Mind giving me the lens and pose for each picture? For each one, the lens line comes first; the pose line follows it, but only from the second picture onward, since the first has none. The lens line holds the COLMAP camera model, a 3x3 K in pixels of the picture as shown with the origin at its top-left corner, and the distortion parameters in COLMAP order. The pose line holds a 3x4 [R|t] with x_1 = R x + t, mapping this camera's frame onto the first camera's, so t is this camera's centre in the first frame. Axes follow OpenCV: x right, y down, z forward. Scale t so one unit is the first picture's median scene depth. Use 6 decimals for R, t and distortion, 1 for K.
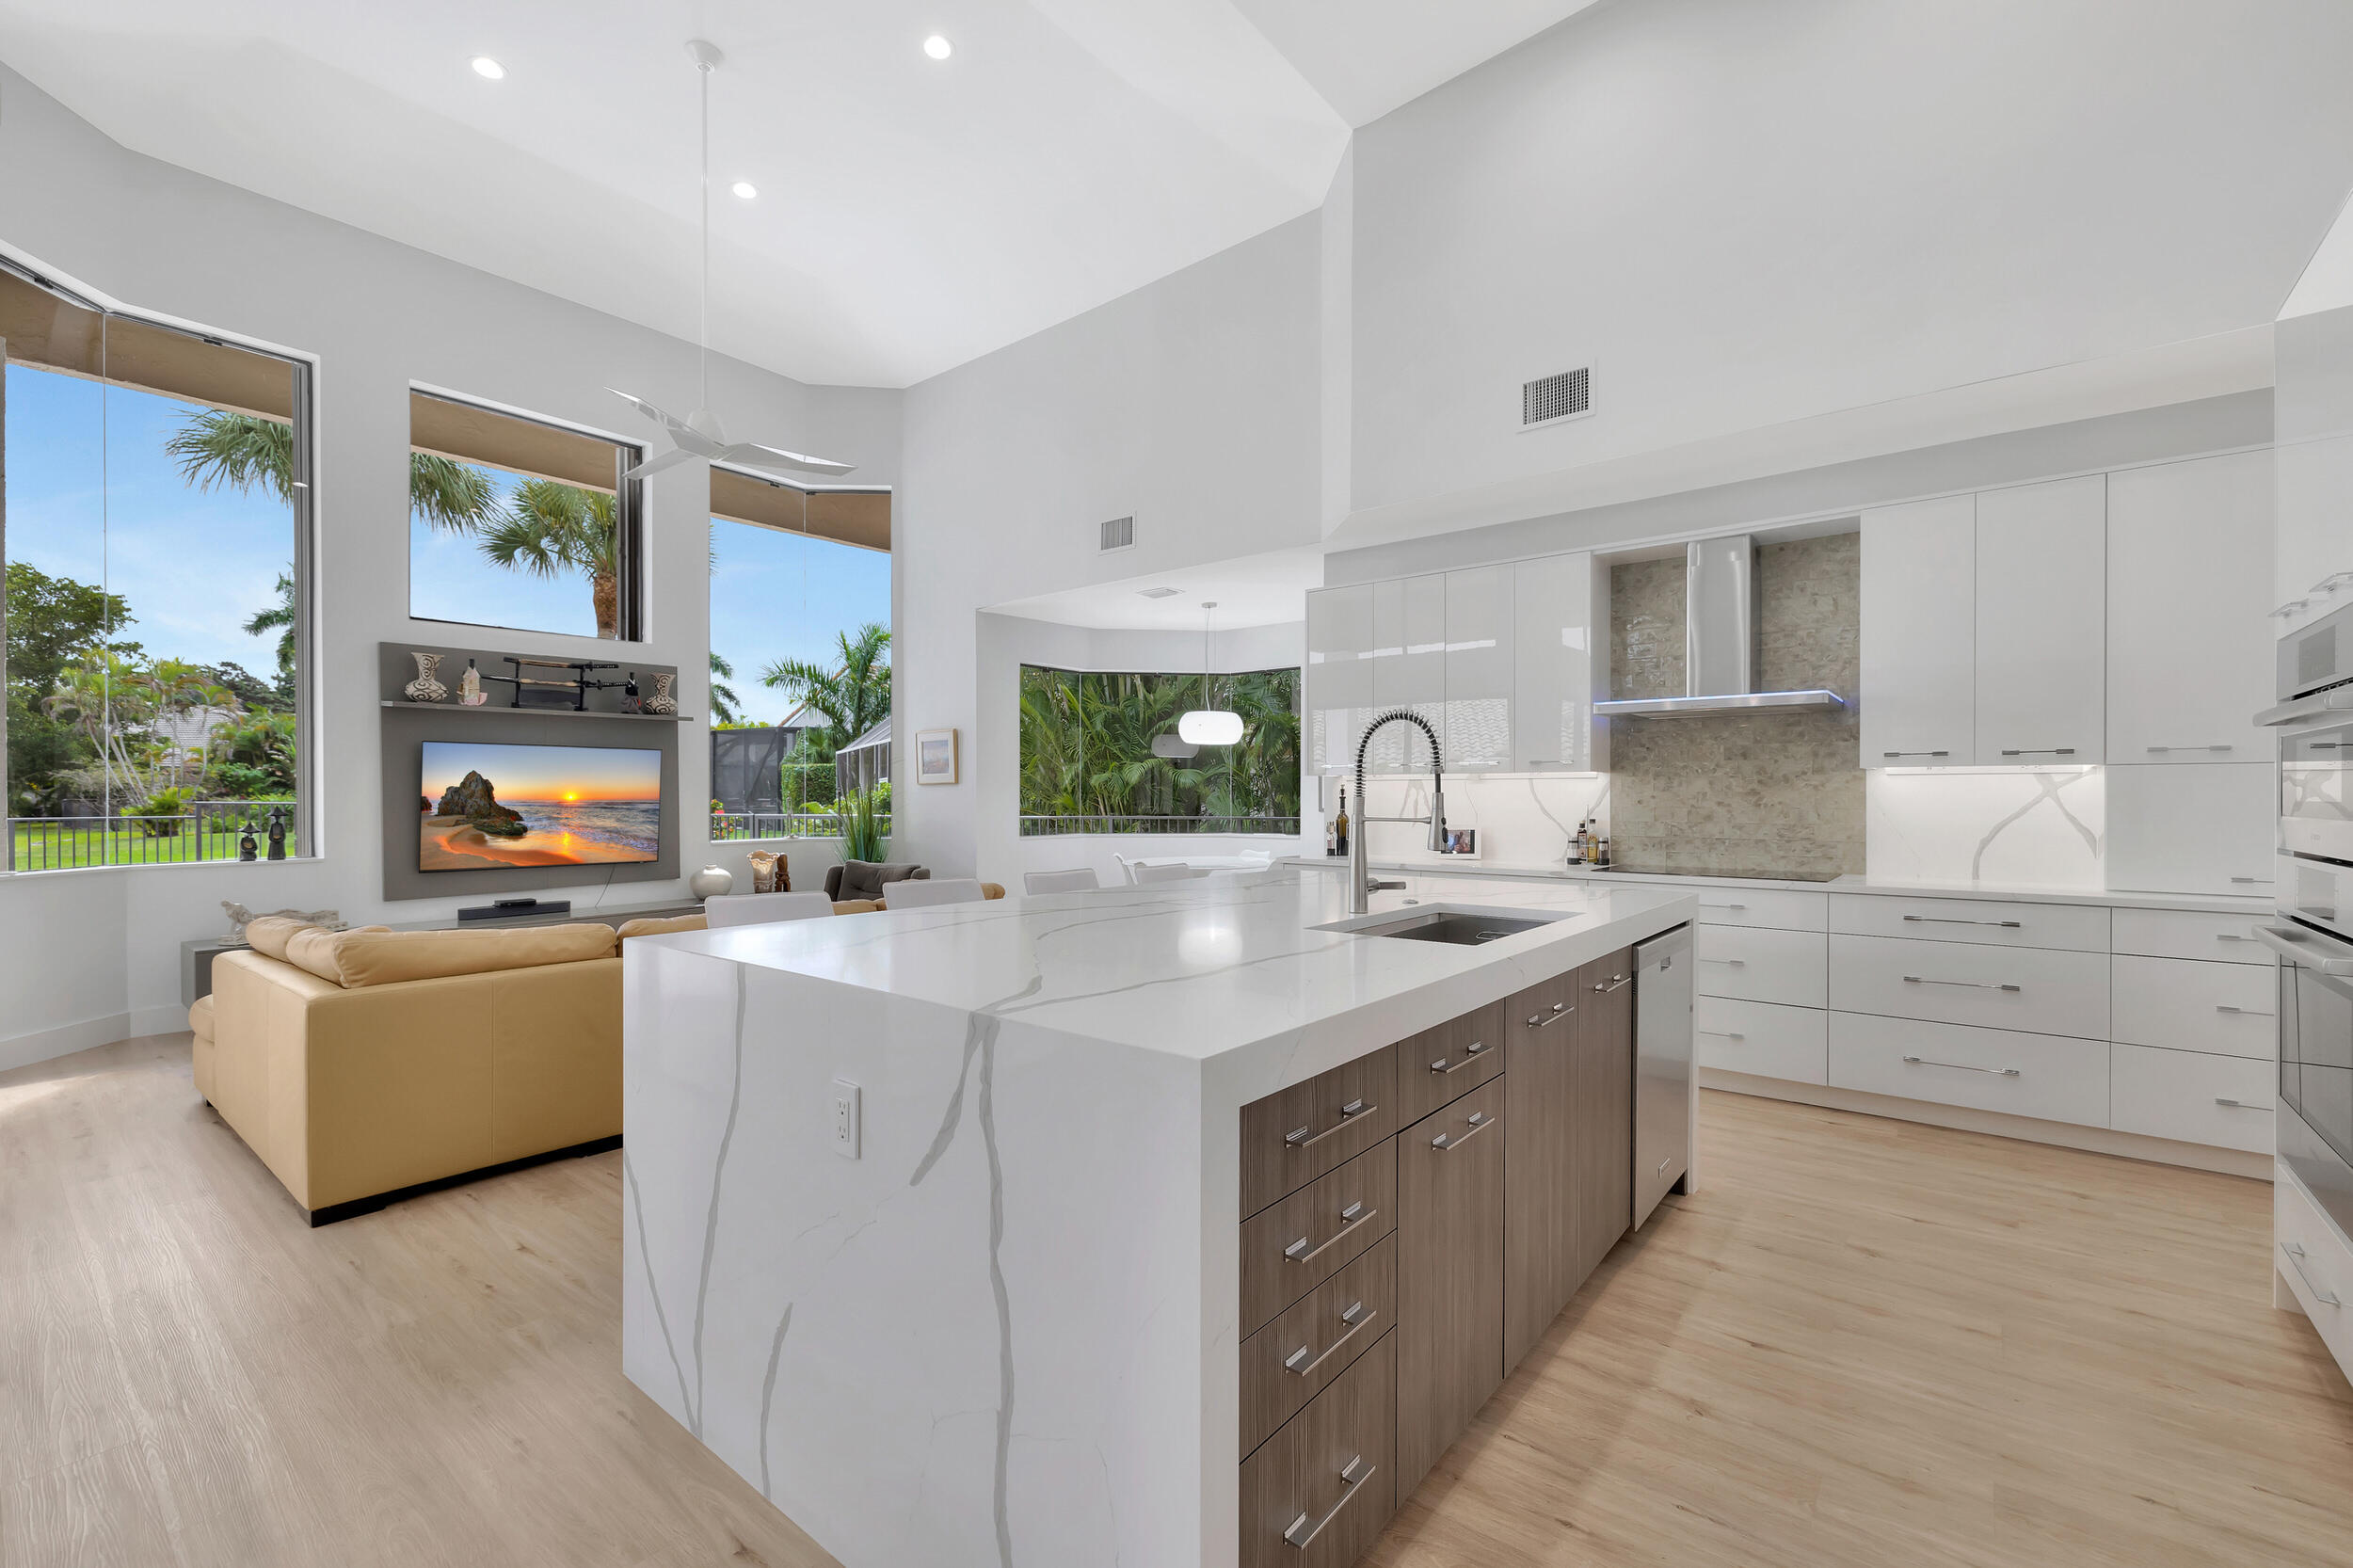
lens RADIAL K [[1010.7, 0, 1177.8], [0, 1010.7, 793.1], [0, 0, 1]] dist [0.003988, 0.001146]
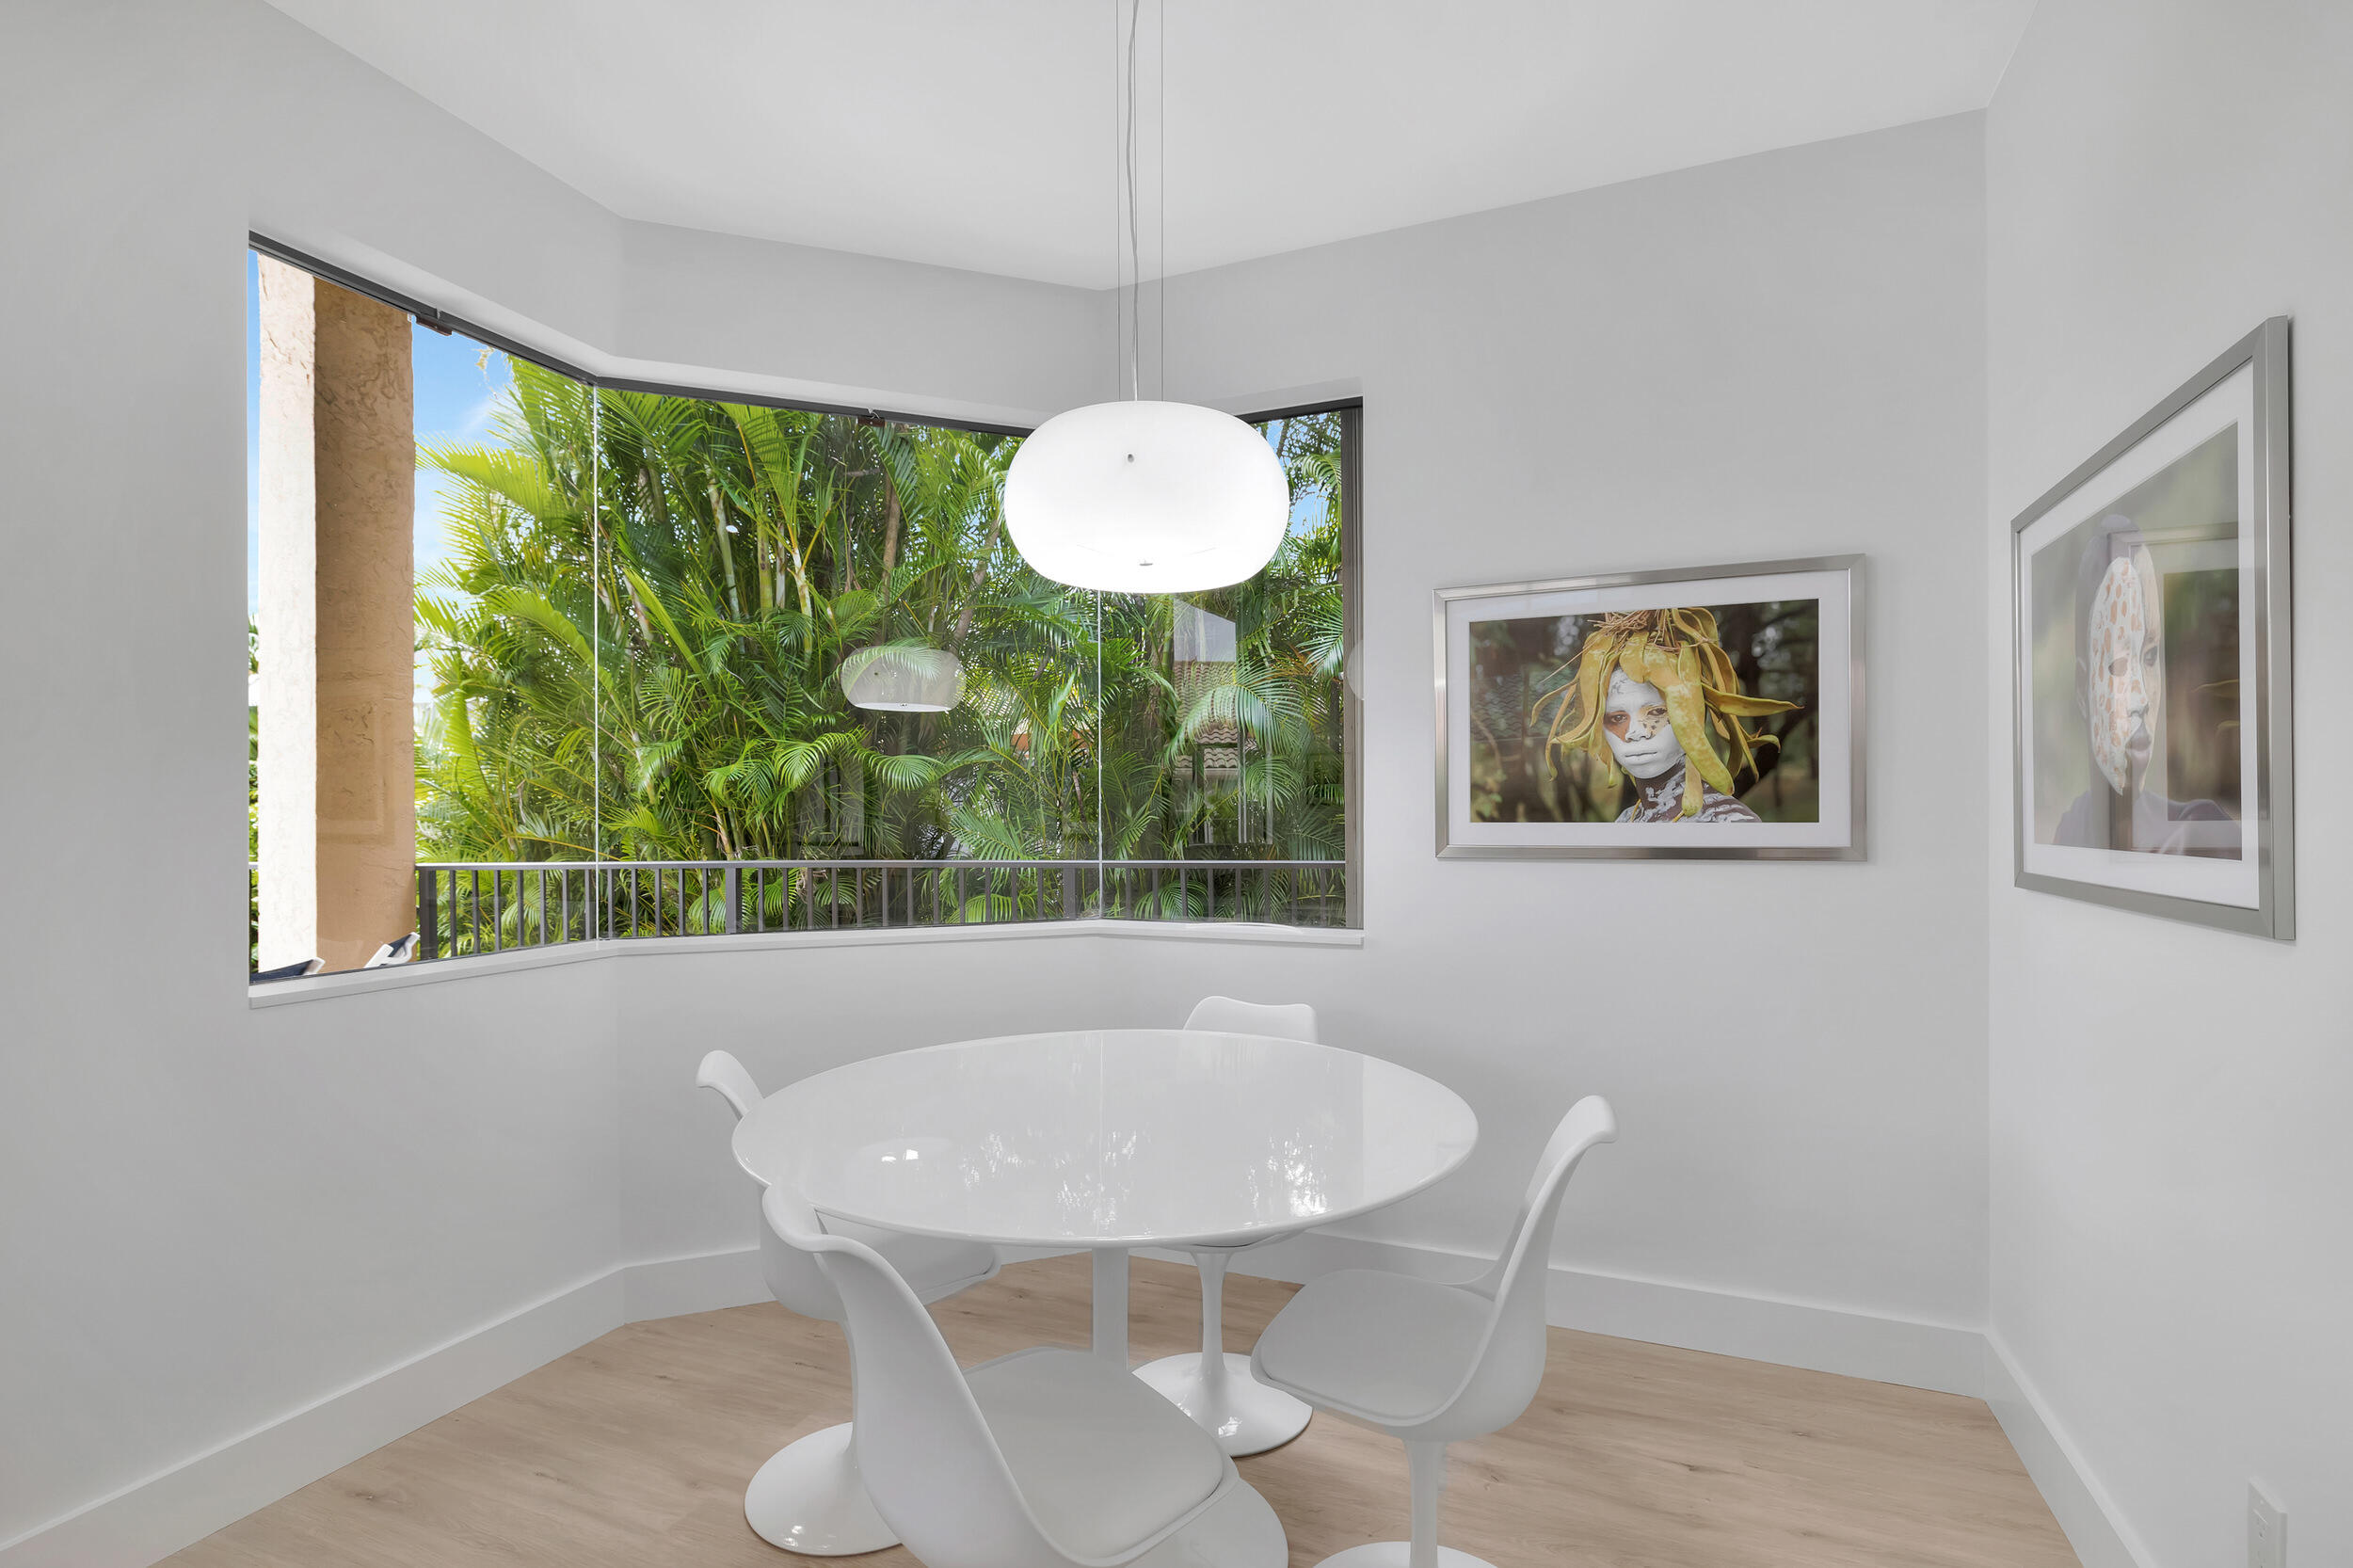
lens RADIAL K [[1114.5, 0, 1168.9], [0, 1114.5, 794.7], [0, 0, 1]] dist [-0.002315, -0.000069]
pose [[0.957481, -0.009887, 0.288327, -0.025605], [0.011322, 0.999930, -0.003309, -0.000939], [-0.288274, 0.006433, 0.957526, 0.432594]]
